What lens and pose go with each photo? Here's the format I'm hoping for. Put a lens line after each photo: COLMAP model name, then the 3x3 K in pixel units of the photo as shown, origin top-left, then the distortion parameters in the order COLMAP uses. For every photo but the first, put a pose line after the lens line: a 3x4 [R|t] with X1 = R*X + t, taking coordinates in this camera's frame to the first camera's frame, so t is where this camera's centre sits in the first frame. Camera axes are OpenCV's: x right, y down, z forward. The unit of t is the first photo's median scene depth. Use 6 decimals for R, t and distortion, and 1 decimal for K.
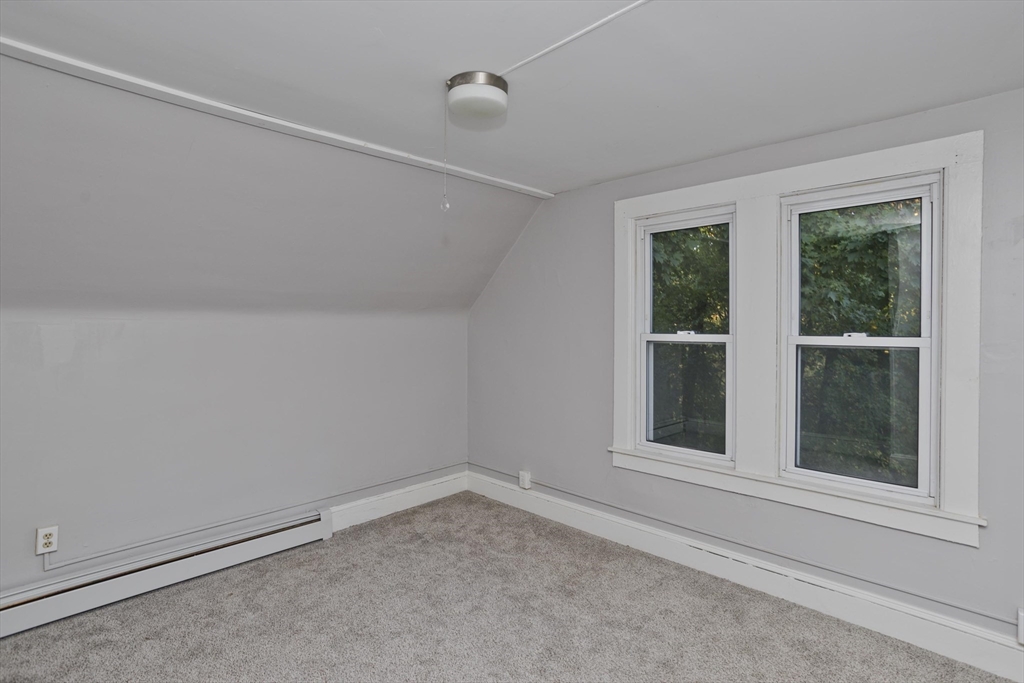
lens RADIAL K [[507.5, 0, 514.2], [0, 507.5, 326.0], [0, 0, 1]] dist [-0.021634, 0.020923]
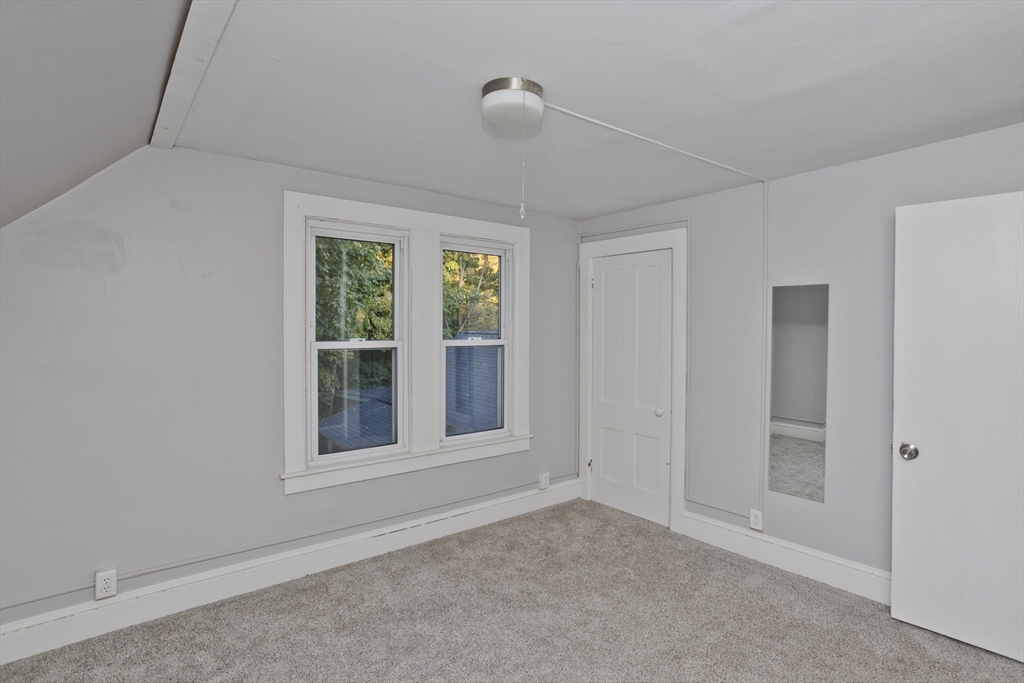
lens RADIAL K [[497.4, 0, 511.7], [0, 497.4, 337.7], [0, 0, 1]] dist [-0.001882, 0.019058]
pose [[0.175247, -0.016152, 0.984392, -0.667401], [0.005999, 0.999864, 0.015338, -0.005838], [-0.984506, 0.003217, 0.175320, 0.541052]]
